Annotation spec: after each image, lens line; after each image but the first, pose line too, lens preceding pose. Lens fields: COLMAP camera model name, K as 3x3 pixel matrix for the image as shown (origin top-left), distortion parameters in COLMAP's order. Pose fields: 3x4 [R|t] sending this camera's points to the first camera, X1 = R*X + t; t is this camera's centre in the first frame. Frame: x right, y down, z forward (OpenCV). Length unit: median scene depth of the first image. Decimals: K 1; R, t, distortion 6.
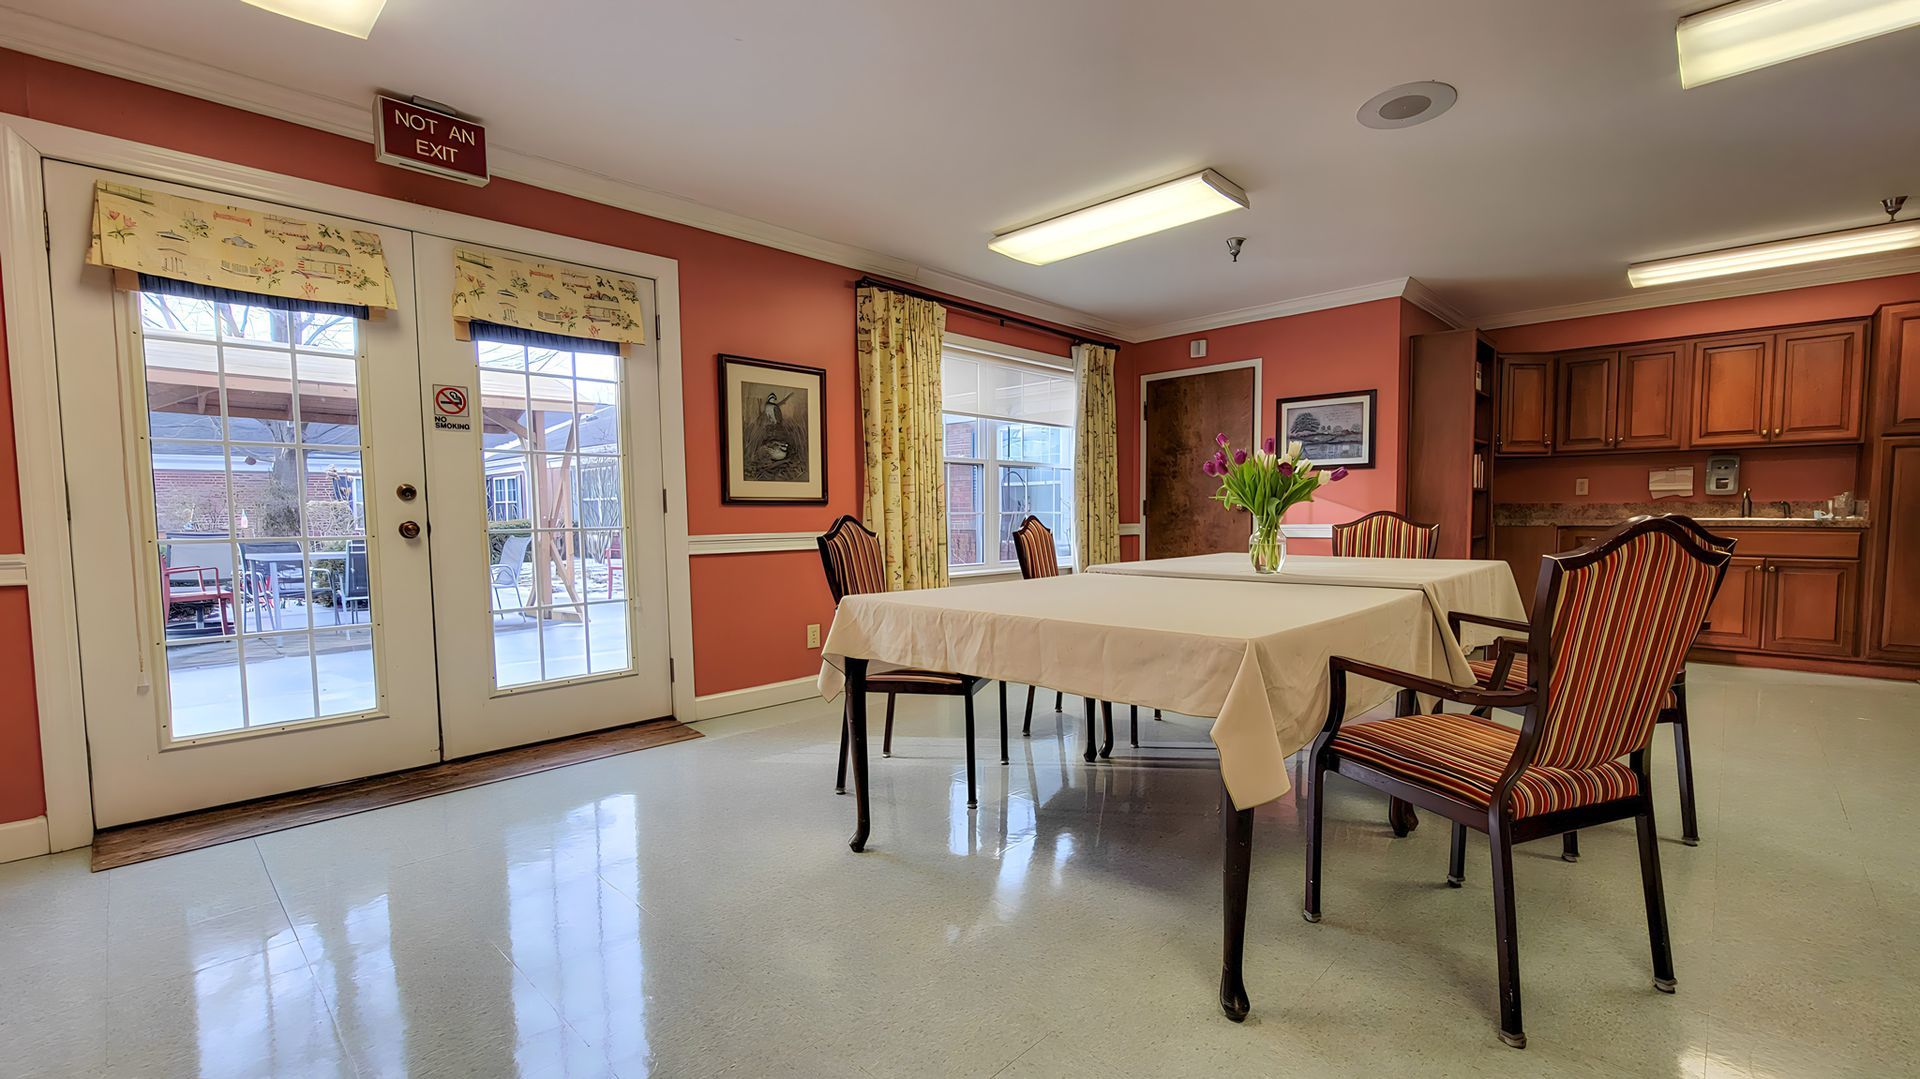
lens RADIAL K [[815.7, 0, 967.8], [0, 815.7, 559.4], [0, 0, 1]] dist [-0.001475, -0.000744]
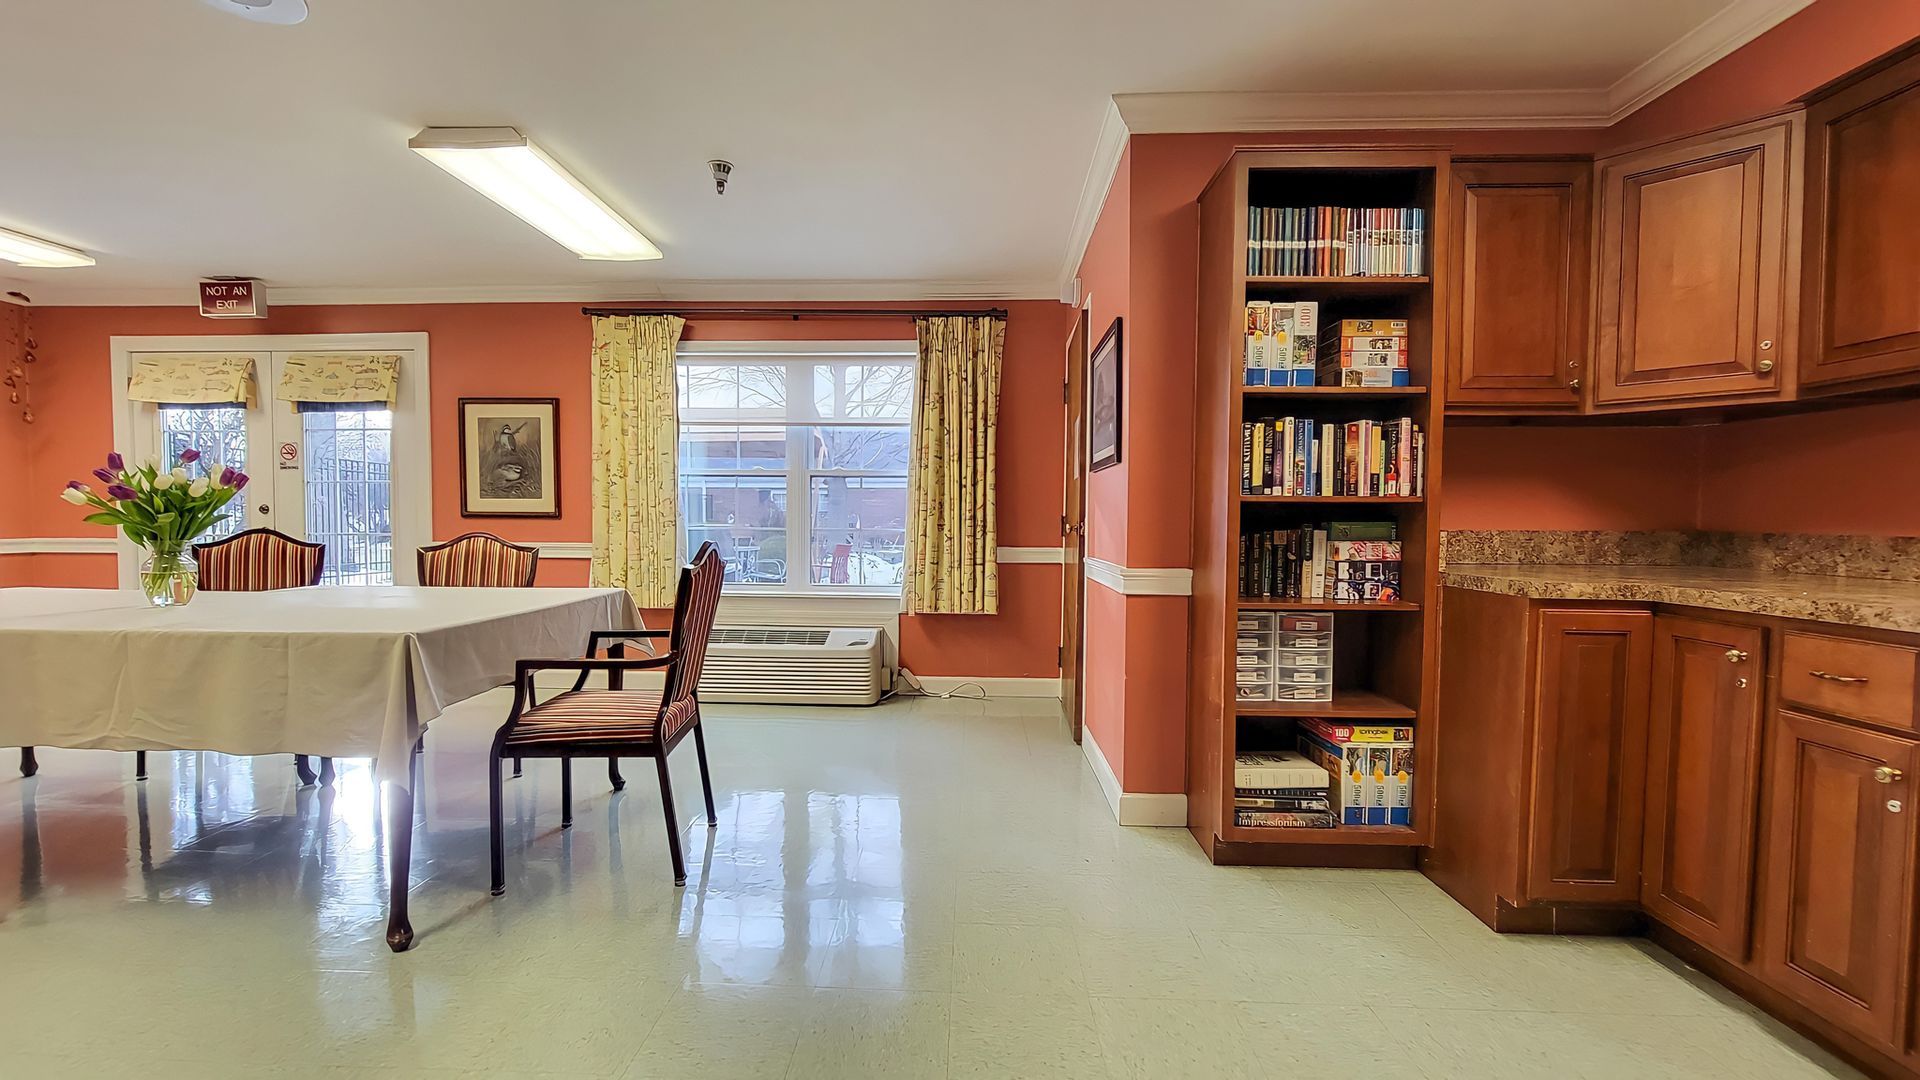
lens RADIAL K [[790.0, 0, 936.8], [0, 790.0, 544.8], [0, 0, 1]] dist [-0.002023, -0.000534]
pose [[0.656878, 0.037125, -0.753083, 1.045104], [-0.055054, 0.998483, 0.001202, -0.064263], [0.751985, 0.040671, 0.657925, 0.719284]]
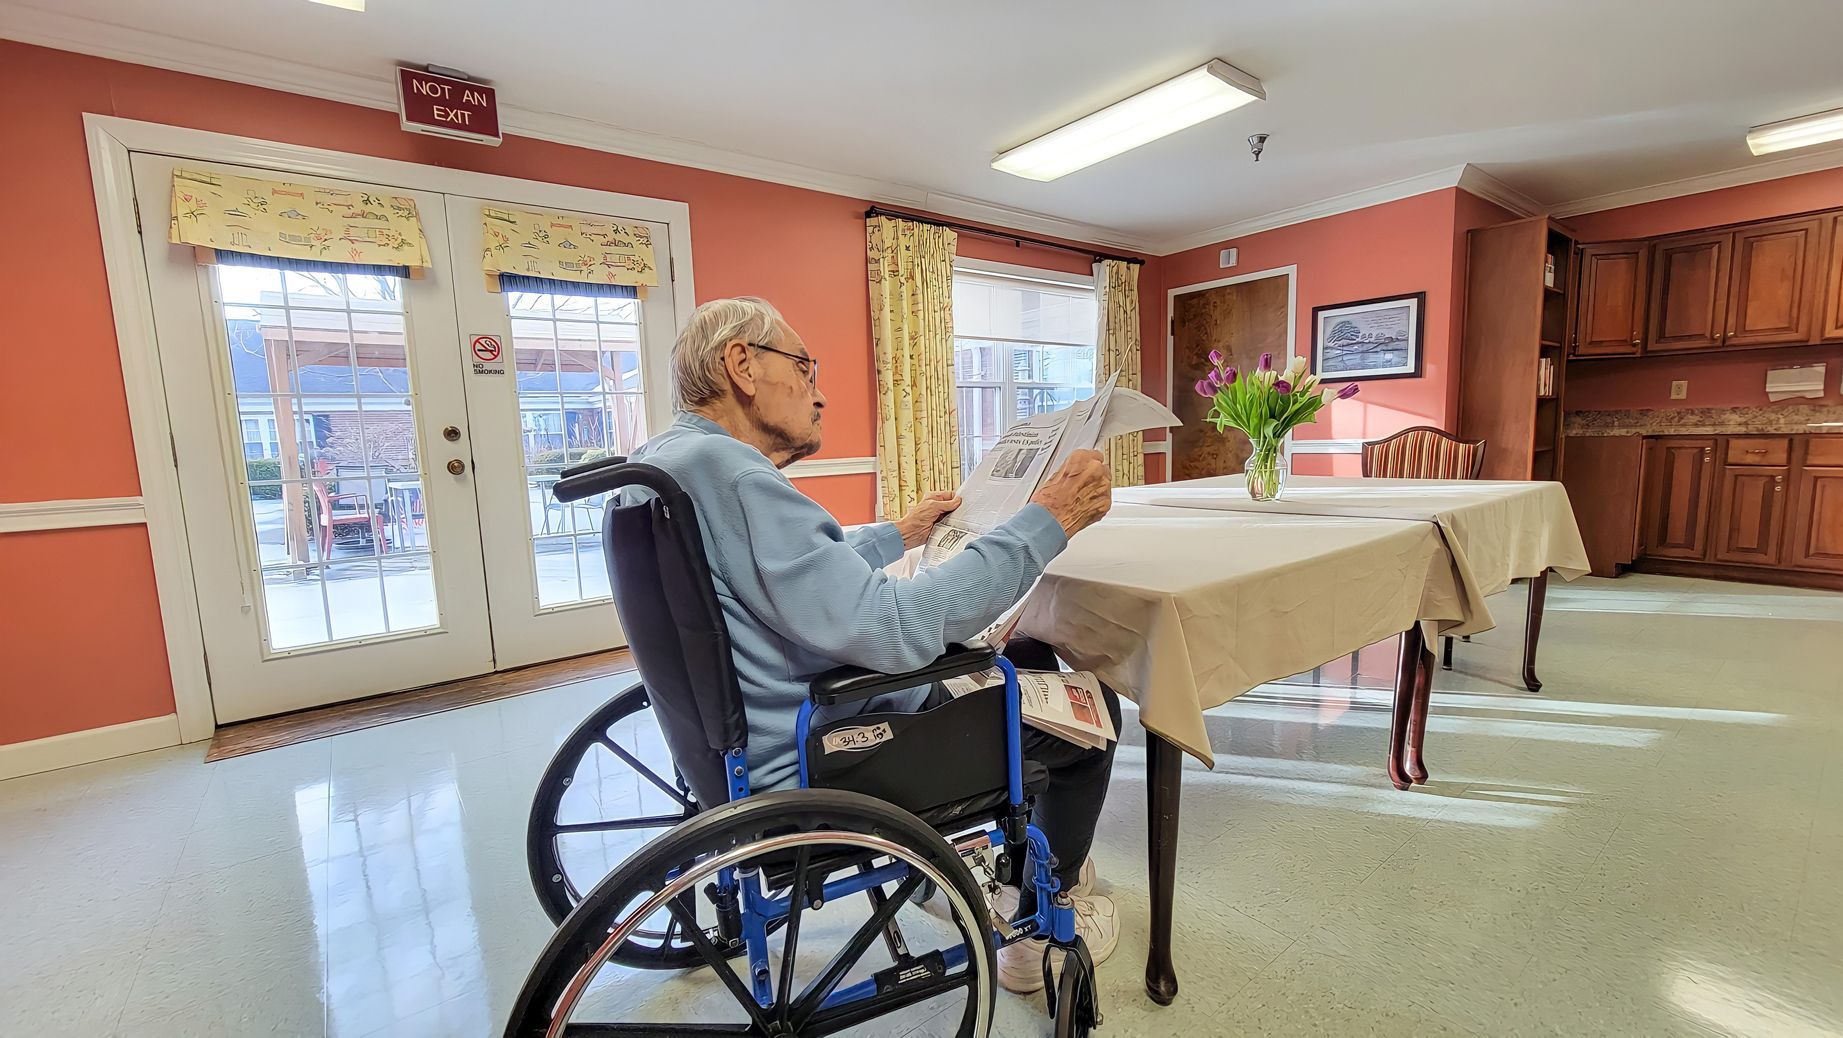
lens RADIAL K [[758.4, 0, 899.3], [0, 758.4, 523.6], [0, 0, 1]] dist [-0.002023, -0.000534]
pose [[0.986763, -0.004546, -0.162106, 0.062231], [0.015067, 0.997853, 0.063737, -0.011854], [0.161468, -0.065336, 0.984713, 0.050583]]
